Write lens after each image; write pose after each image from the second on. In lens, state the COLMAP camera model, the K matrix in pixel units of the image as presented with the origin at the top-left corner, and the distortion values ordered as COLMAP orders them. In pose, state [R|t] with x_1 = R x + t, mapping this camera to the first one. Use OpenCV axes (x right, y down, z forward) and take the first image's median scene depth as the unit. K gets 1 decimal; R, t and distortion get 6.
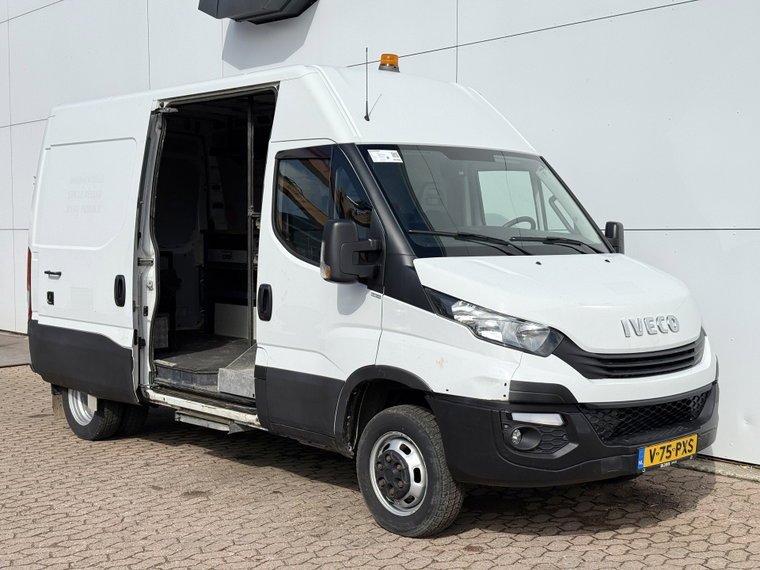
lens RADIAL K [[1057.8, 0, 380.0], [0, 1057.8, 285.0], [0, 0, 1]] dist [0.007130, 0.006597]
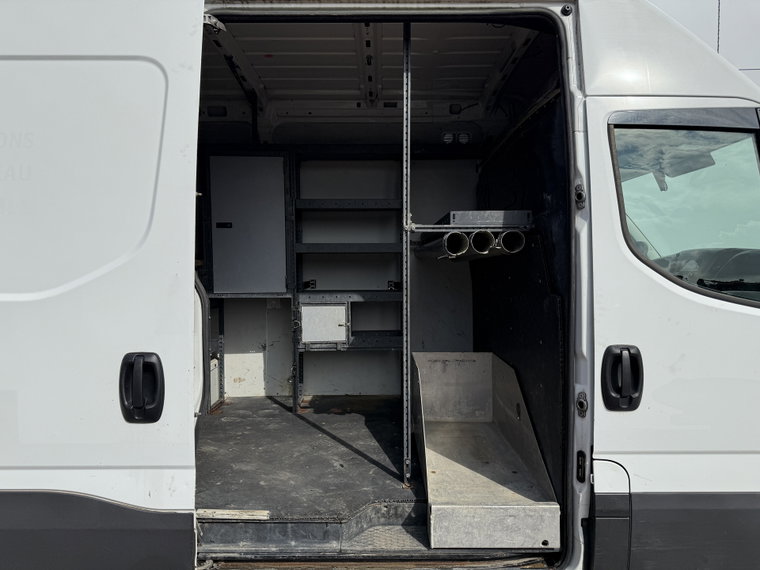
lens RADIAL K [[540.1, 0, 380.0], [0, 540.1, 285.0], [0, 0, 1]] dist [0.111220, -0.118160]
pose [[0.684199, -0.031090, 0.728632, -0.352304], [0.050142, 0.998732, -0.004469, -0.032442], [-0.727569, 0.039593, 0.684891, 0.778761]]
